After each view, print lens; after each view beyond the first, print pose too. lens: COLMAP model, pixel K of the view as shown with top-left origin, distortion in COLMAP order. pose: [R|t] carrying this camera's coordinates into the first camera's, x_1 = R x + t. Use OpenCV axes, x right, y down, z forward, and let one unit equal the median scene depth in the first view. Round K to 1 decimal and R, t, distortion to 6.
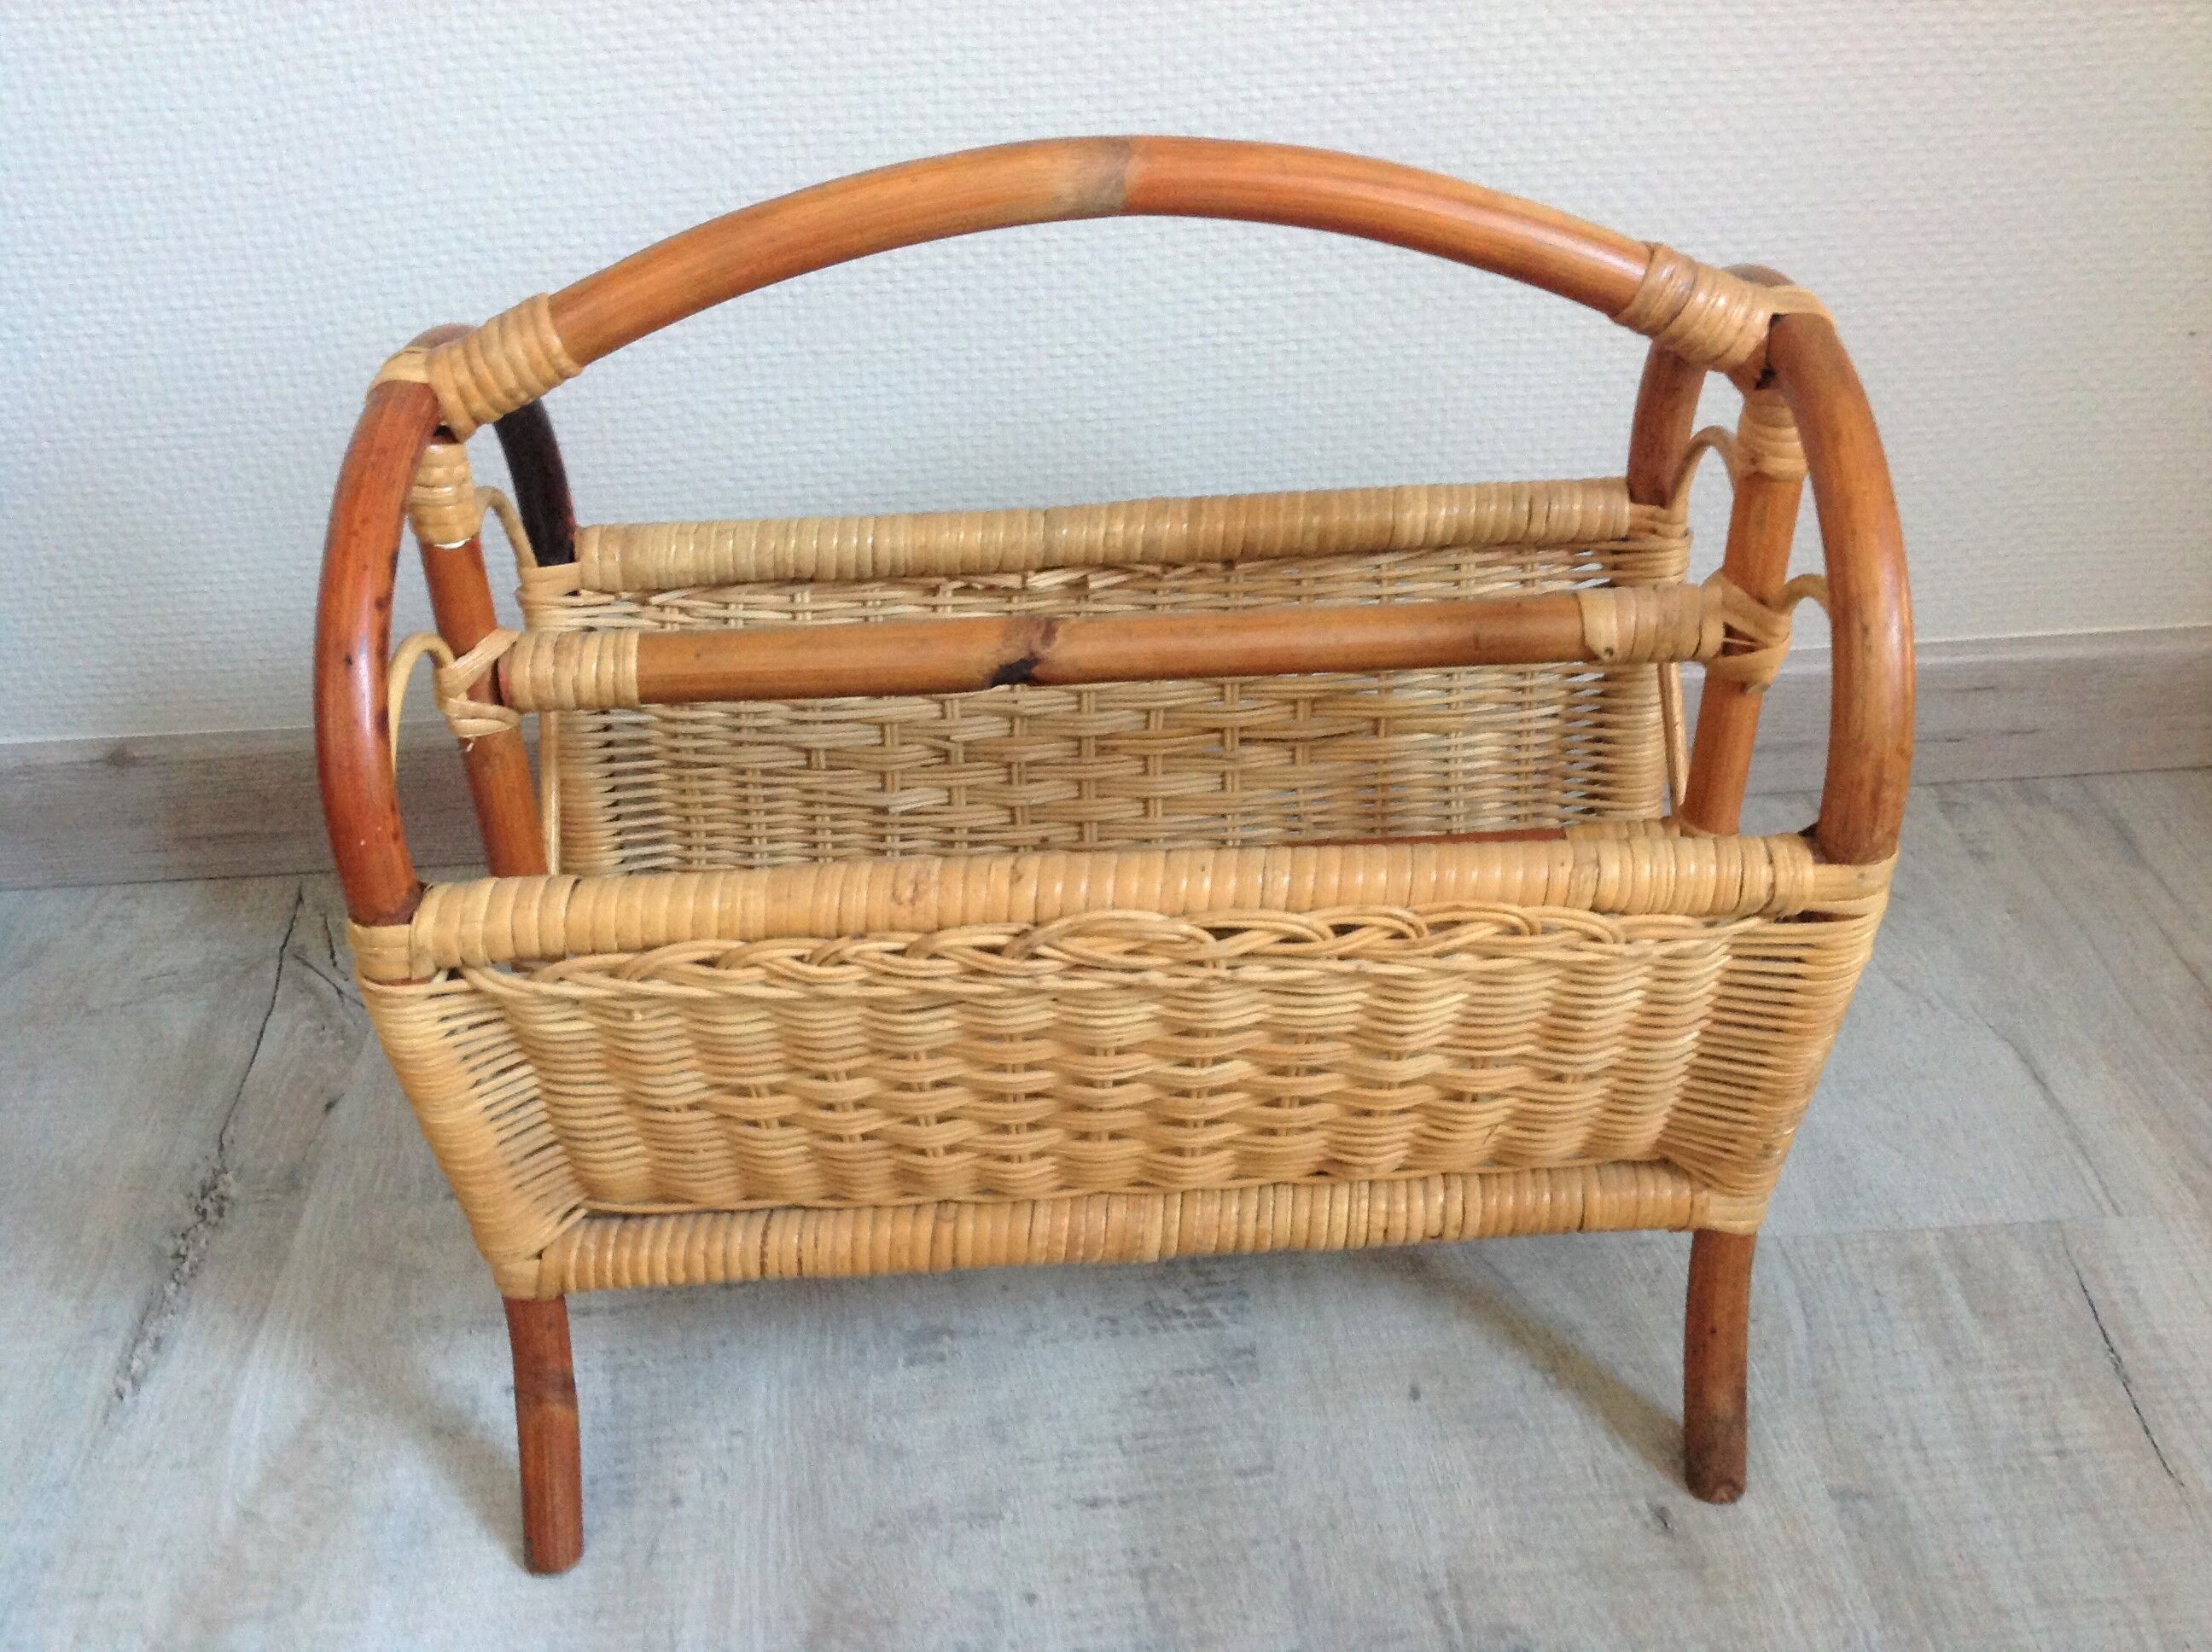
lens RADIAL K [[2102.0, 0, 1097.8], [0, 2102.0, 808.1], [0, 0, 1]] dist [-0.008895, 0.000000]
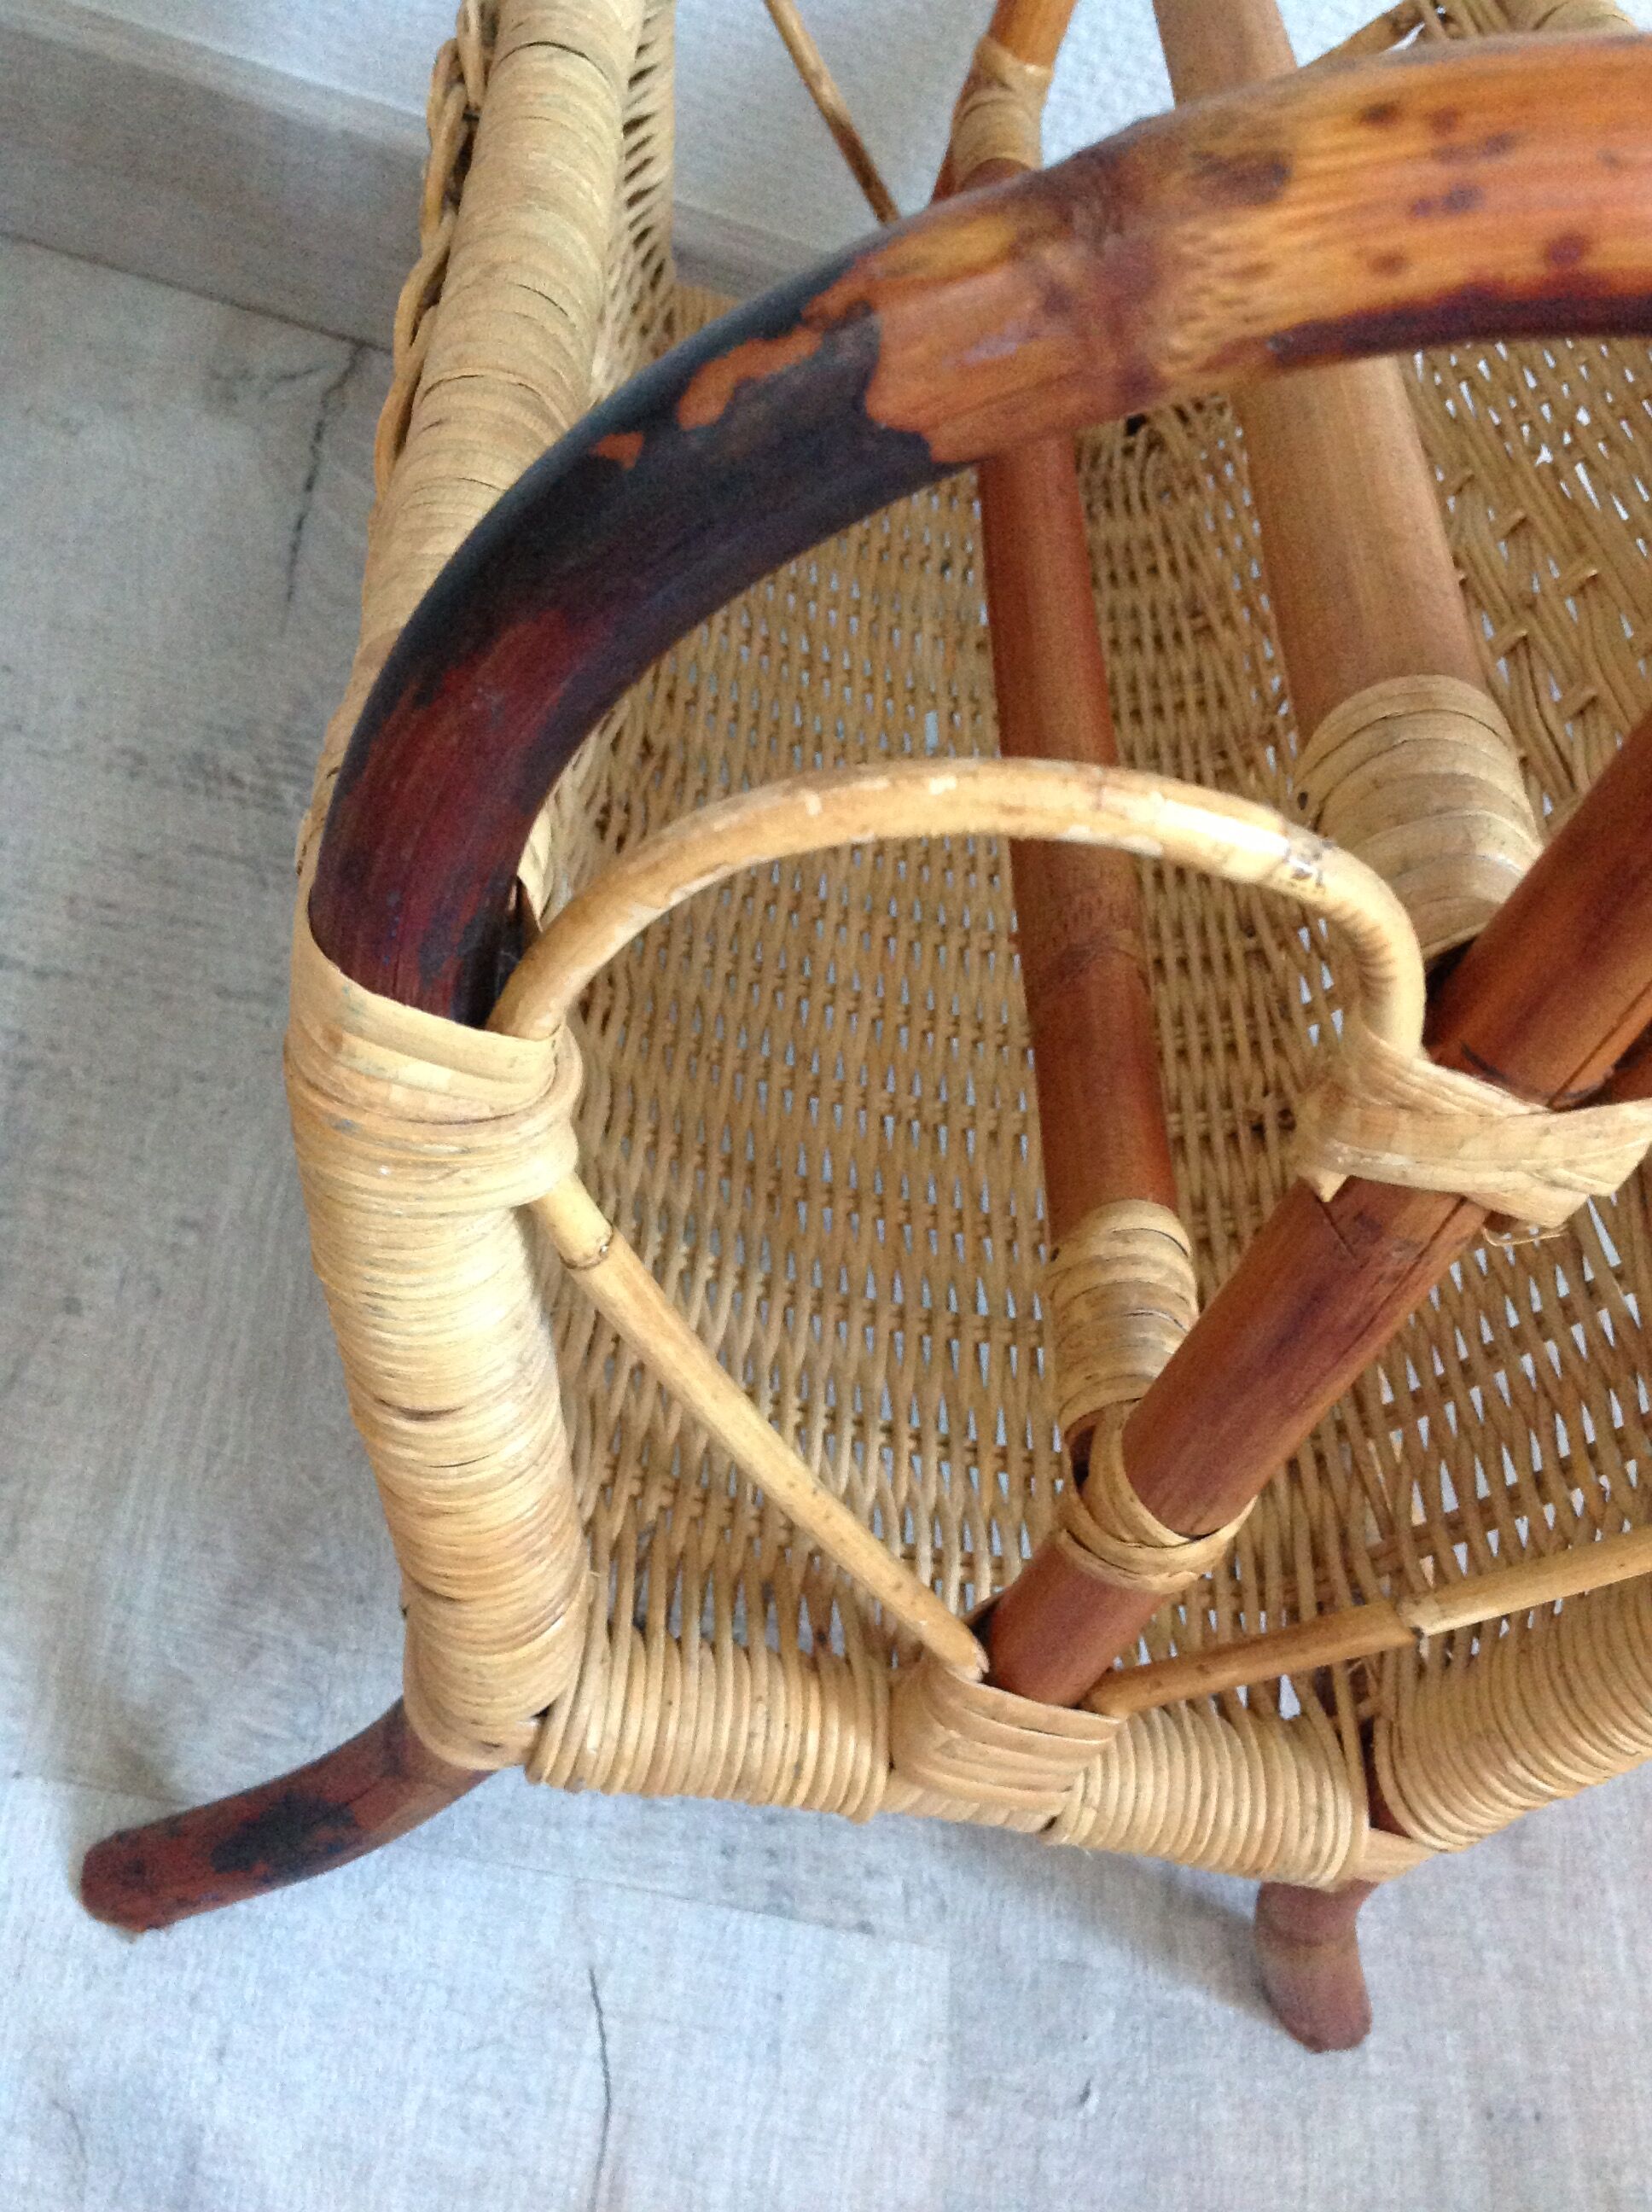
lens RADIAL K [[2102.0, 0, 804.4], [0, 2102.0, 1117.0], [0, 0, 1]] dist [-0.008895, 0.000000]
pose [[0.939433, 0.302795, 0.160564, -0.106039], [-0.334275, 0.912917, 0.234186, 0.054524], [-0.075671, -0.273675, 0.958841, 0.374221]]
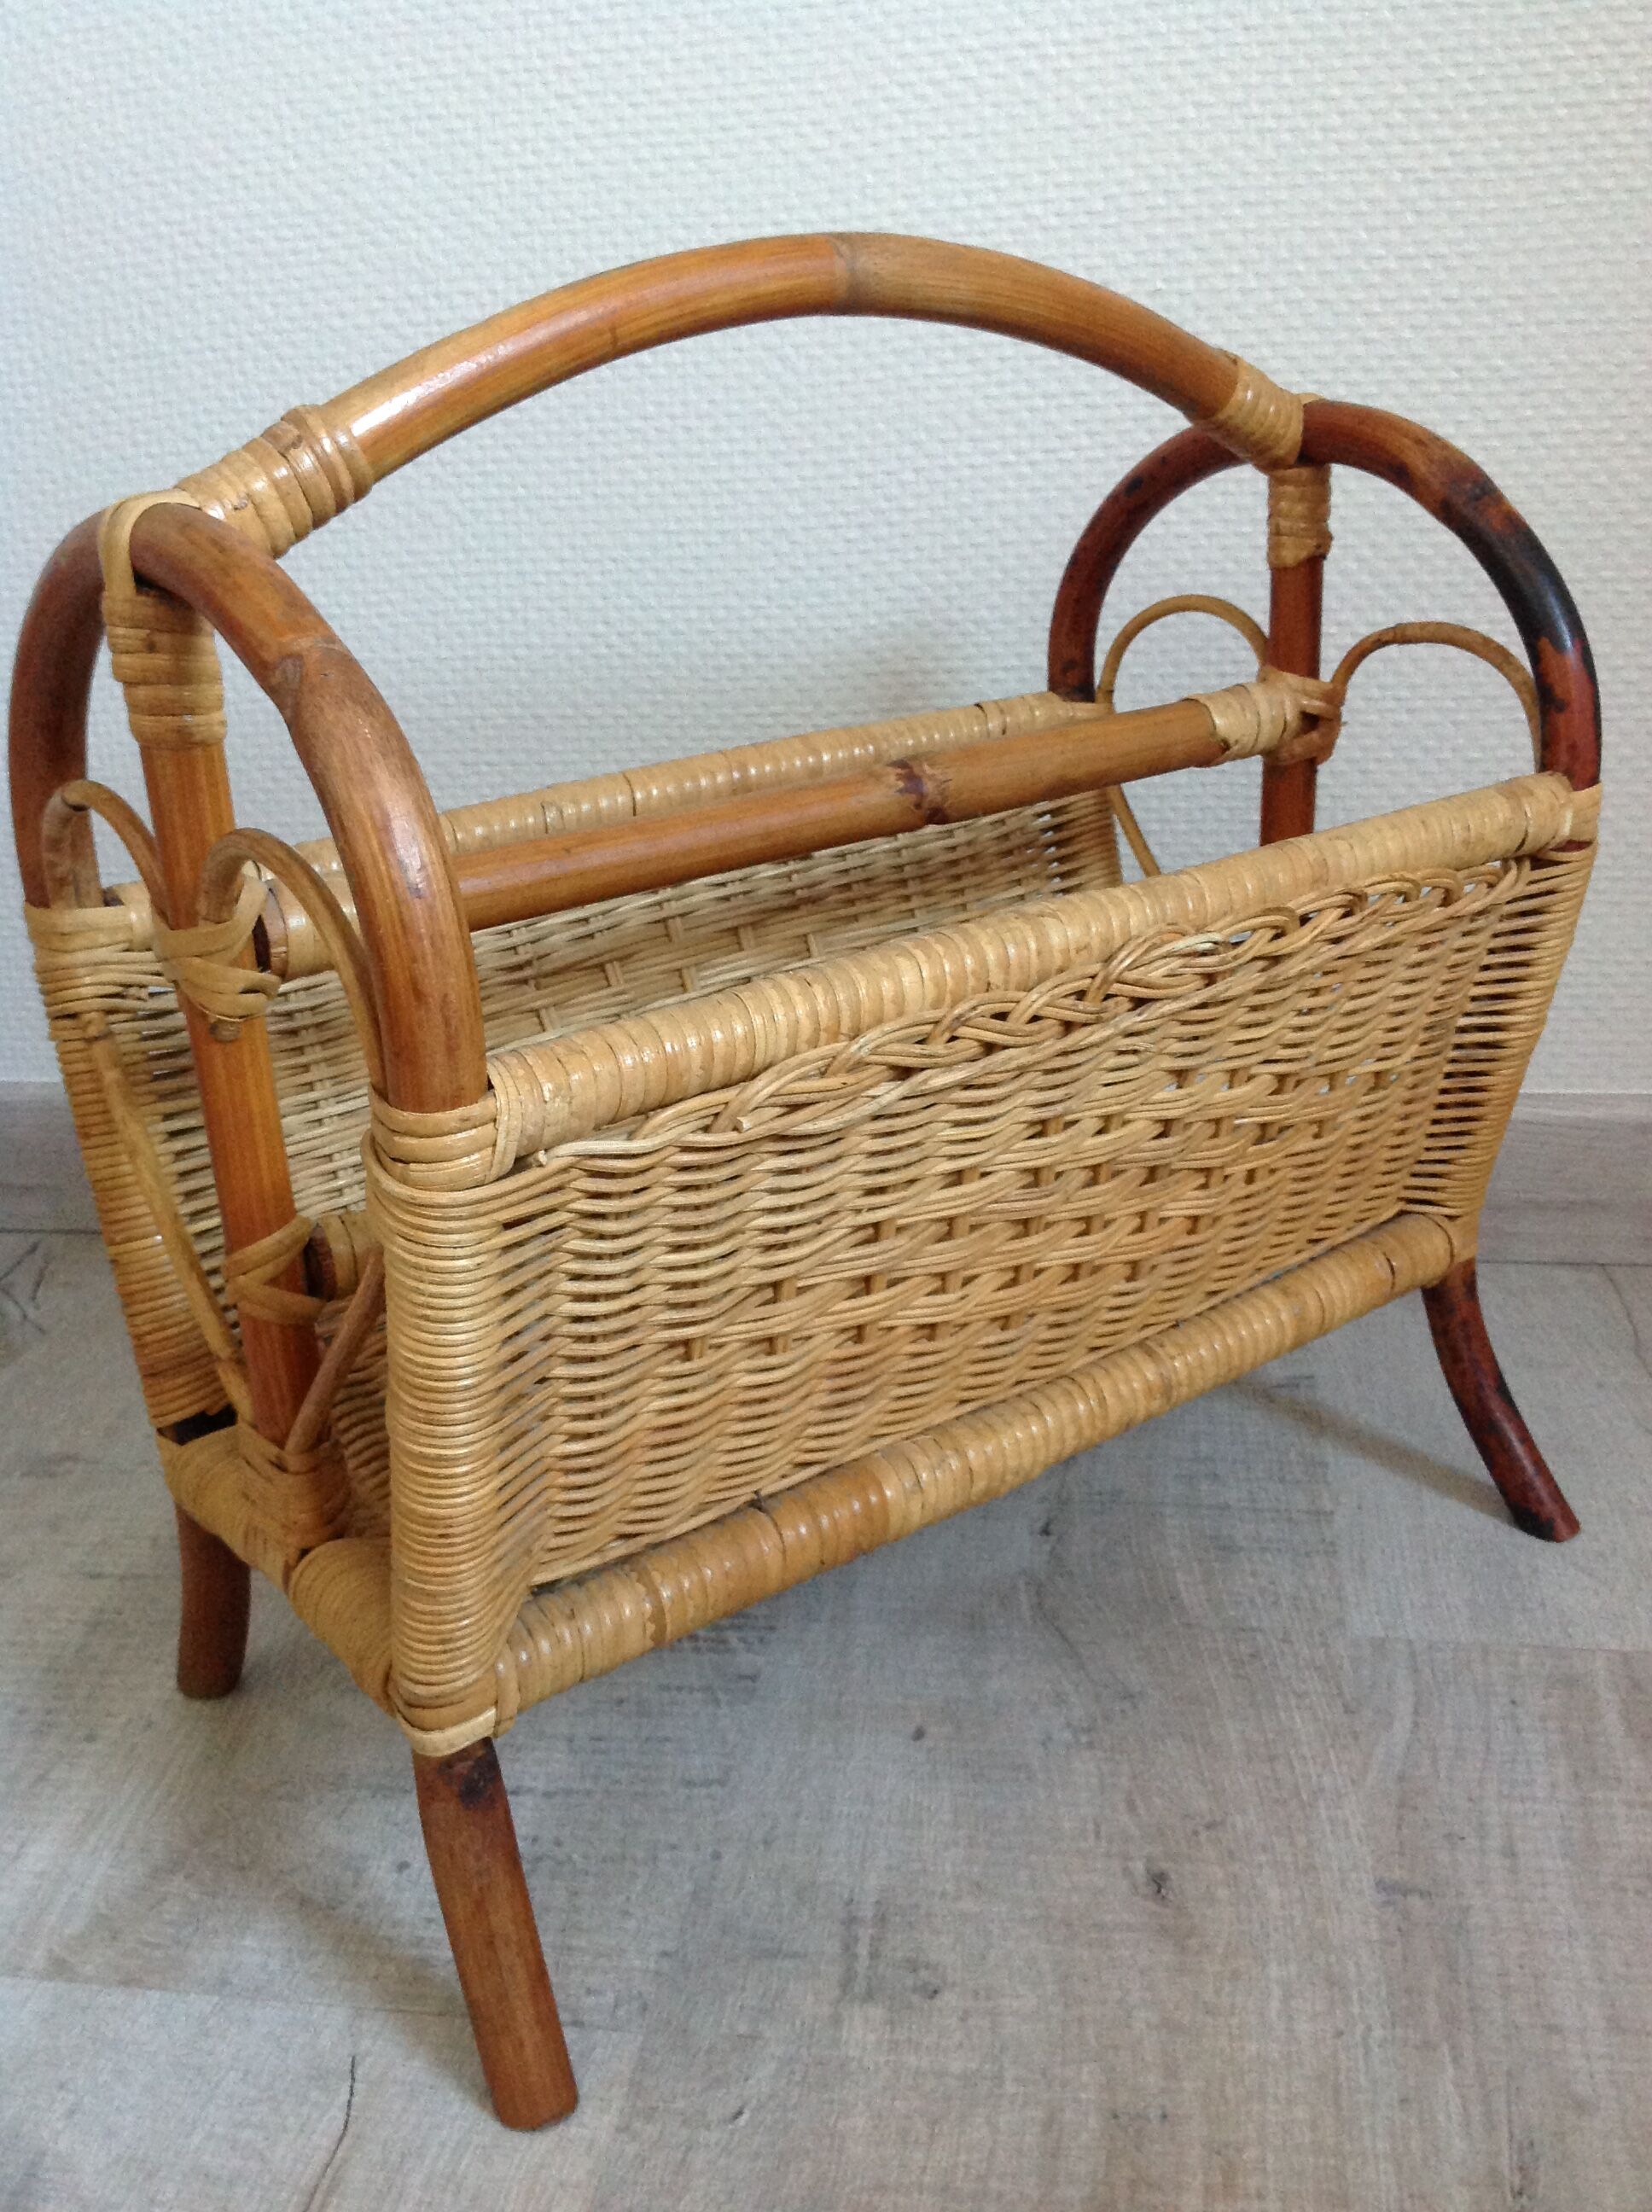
lens RADIAL K [[2102.0, 0, 818.0], [0, 2102.0, 1102.4], [0, 0, 1]] dist [-0.008895, 0.000000]
pose [[0.975527, 0.054364, -0.213054, 0.273018], [-0.105570, 0.965768, -0.236954, 0.231742], [0.192879, 0.253647, 0.947872, 0.113078]]
